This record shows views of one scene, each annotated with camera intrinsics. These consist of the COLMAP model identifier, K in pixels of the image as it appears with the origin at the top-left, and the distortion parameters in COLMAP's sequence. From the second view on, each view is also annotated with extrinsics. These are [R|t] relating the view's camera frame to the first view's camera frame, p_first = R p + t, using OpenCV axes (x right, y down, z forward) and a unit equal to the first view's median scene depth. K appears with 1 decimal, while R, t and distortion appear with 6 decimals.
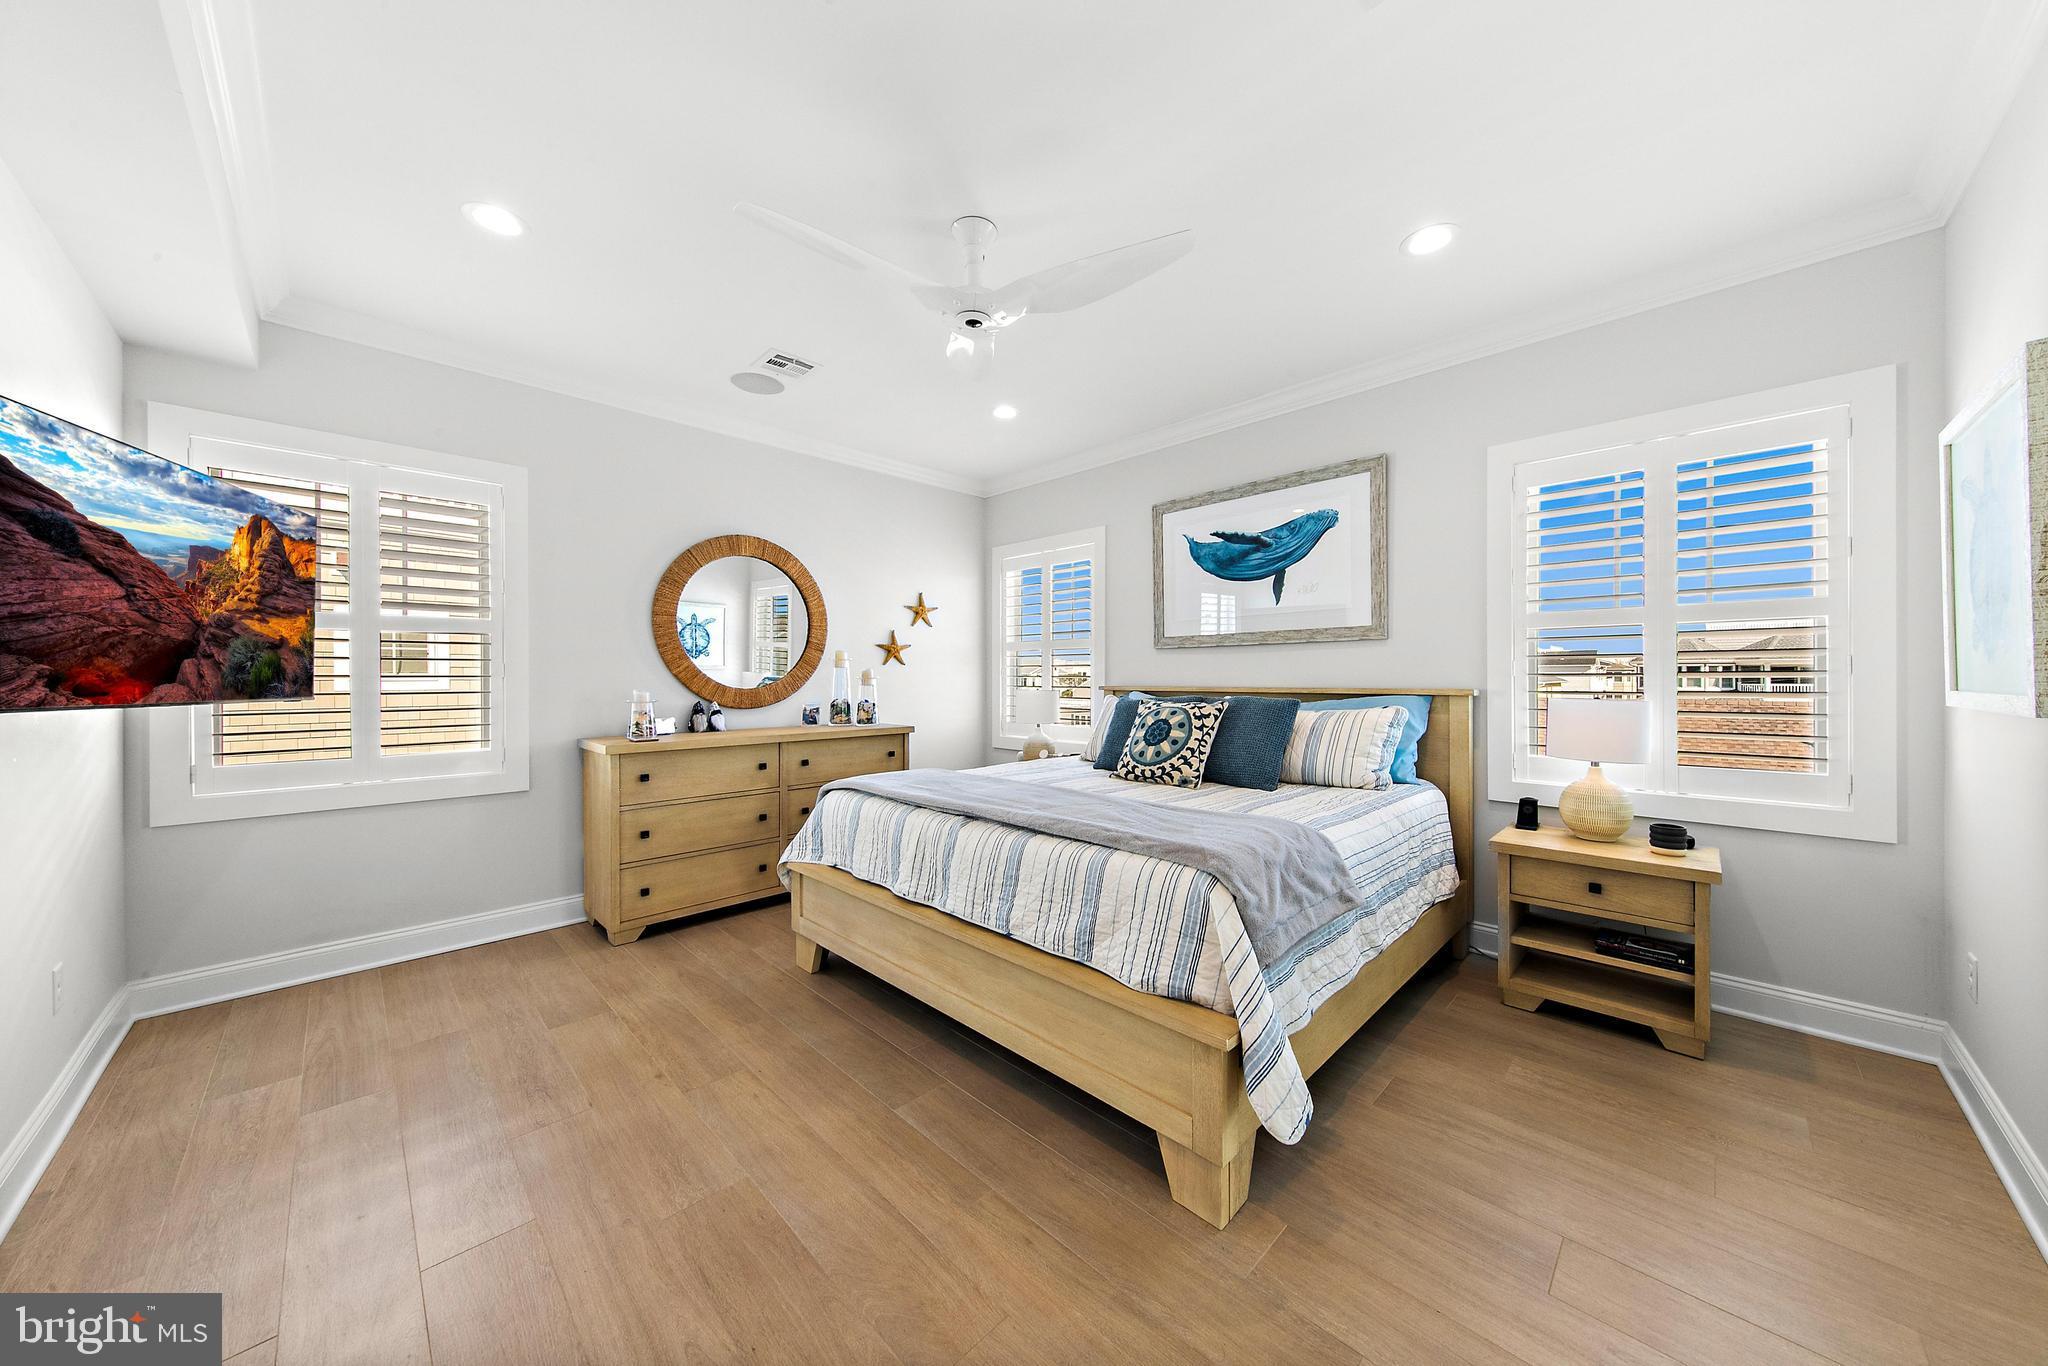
lens RADIAL K [[679.5, 0, 1036.8], [0, 679.5, 679.5], [0, 0, 1]] dist [0.006572, -0.000024]
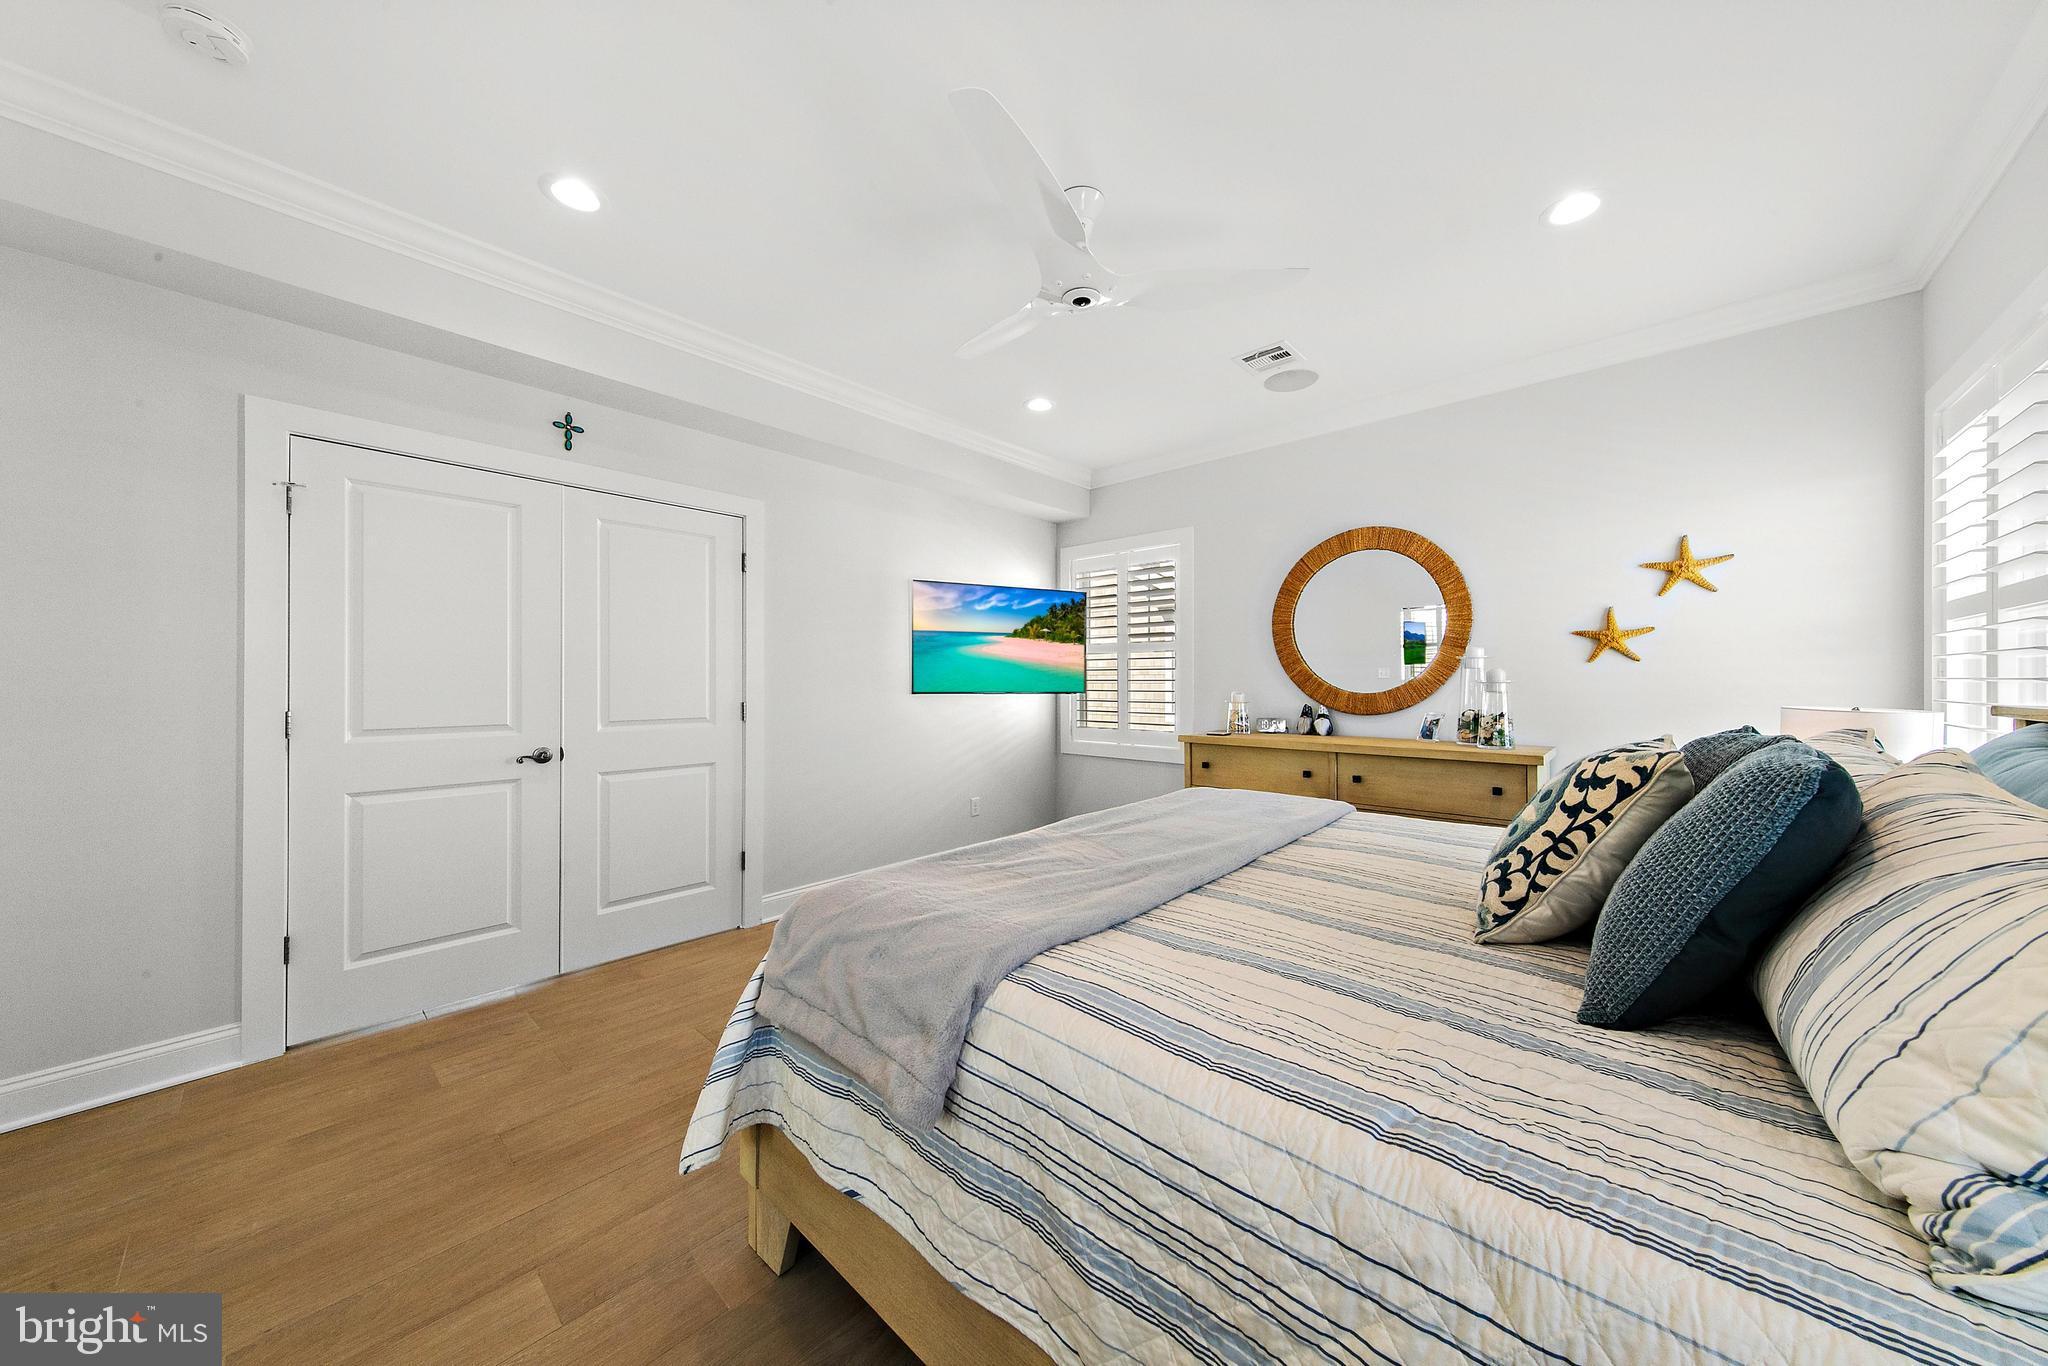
lens RADIAL K [[679.5, 0, 1036.5], [0, 679.5, 683.9], [0, 0, 1]] dist [0.006572, -0.000024]
pose [[0.049202, 0.004939, -0.998777, 0.491019], [-0.002537, 0.999985, 0.004820, -0.002496], [0.998786, 0.002297, 0.049214, 0.526742]]
